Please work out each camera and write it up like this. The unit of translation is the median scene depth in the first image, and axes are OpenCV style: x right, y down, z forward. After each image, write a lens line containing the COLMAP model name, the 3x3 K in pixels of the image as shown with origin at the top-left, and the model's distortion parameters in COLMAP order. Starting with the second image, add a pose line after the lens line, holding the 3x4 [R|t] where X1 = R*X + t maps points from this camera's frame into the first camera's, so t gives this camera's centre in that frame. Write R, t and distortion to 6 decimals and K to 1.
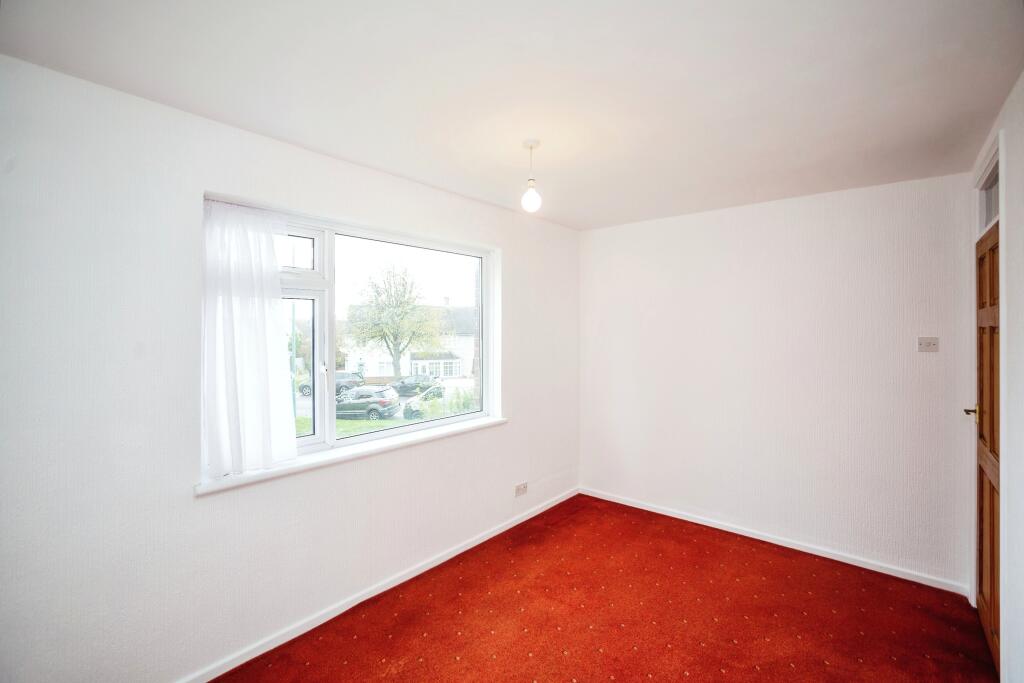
lens RADIAL K [[448.4, 0, 507.8], [0, 448.4, 333.4], [0, 0, 1]] dist [-0.016538, 0.000181]
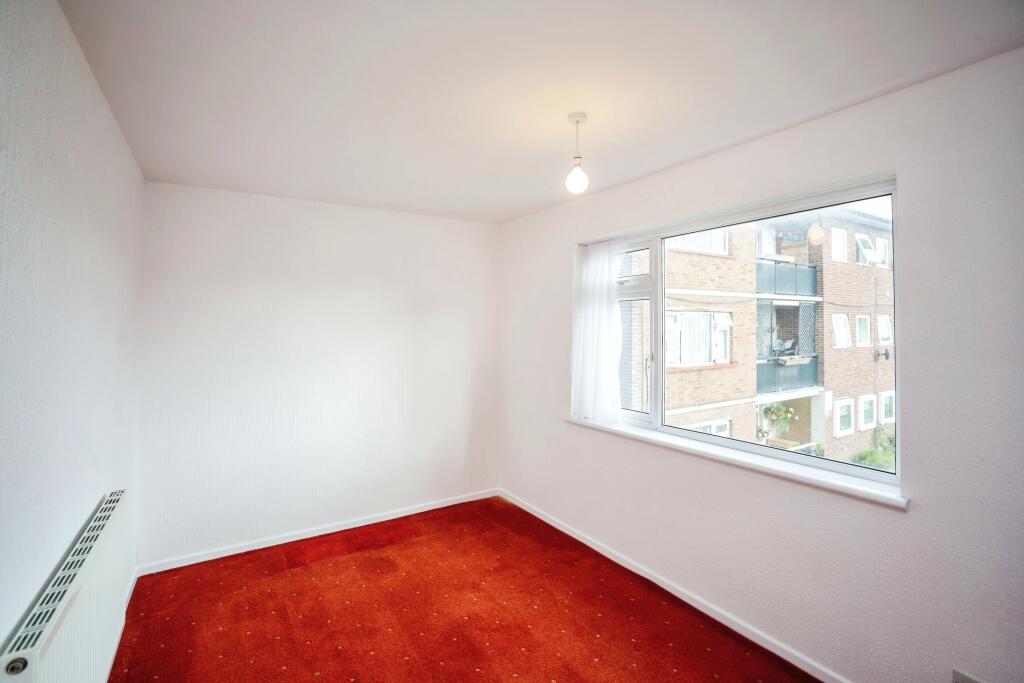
lens RADIAL K [[456.0, 0, 512.2], [0, 456.0, 322.8], [0, 0, 1]] dist [0.000081, 0.000055]
pose [[-0.287568, -0.017012, -0.957609, 0.890738], [-0.005155, 0.999855, -0.016214, 0.005140], [0.957746, 0.000274, -0.287614, 1.074600]]
